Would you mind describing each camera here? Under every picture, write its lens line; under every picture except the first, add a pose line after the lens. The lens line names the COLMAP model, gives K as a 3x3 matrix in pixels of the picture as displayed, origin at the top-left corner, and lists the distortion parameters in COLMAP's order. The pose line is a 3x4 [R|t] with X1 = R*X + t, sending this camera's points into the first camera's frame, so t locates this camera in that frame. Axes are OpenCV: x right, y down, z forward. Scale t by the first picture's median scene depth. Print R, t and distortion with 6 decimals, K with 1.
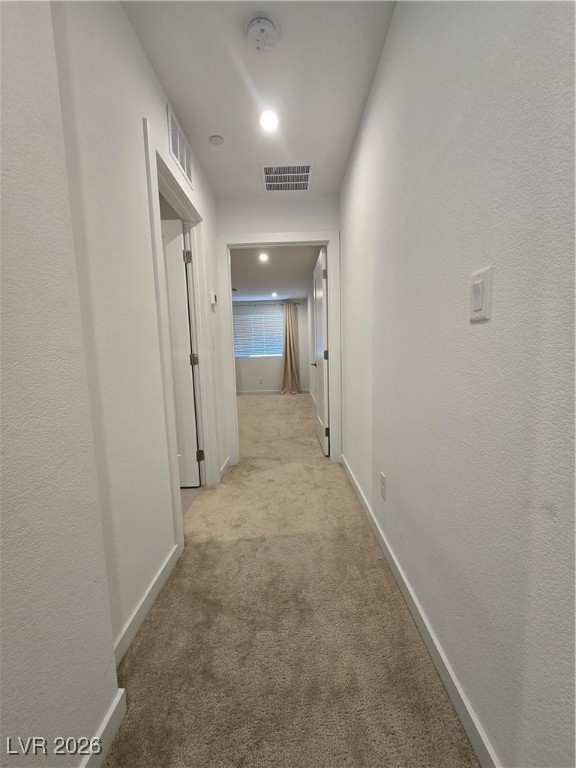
lens RADIAL K [[317.3, 0, 288.5], [0, 317.3, 386.0], [0, 0, 1]] dist [-0.001968, 0.000074]
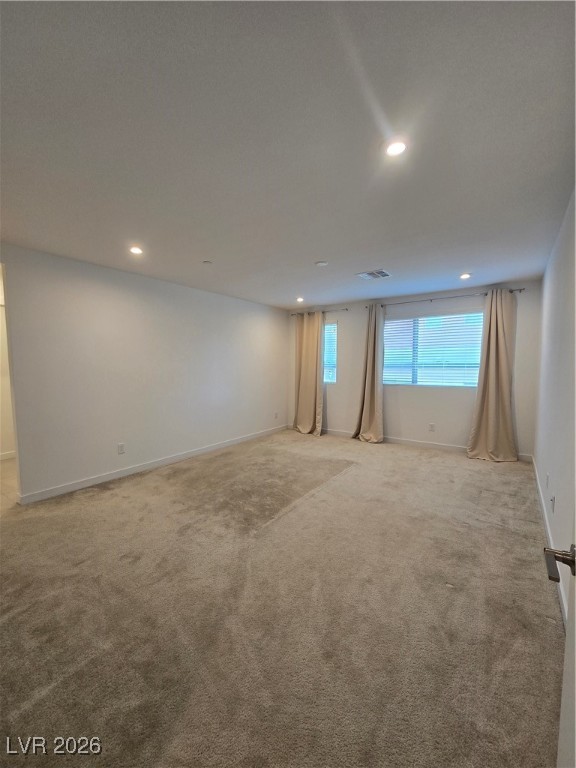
lens RADIAL K [[317.3, 0, 286.5], [0, 317.3, 383.1], [0, 0, 1]] dist [-0.001968, 0.000074]
pose [[0.820787, 0.064011, -0.567637, 0.021324], [-0.079873, 0.996800, -0.003087, -0.073449], [0.565623, 0.047872, 0.823273, 0.358085]]
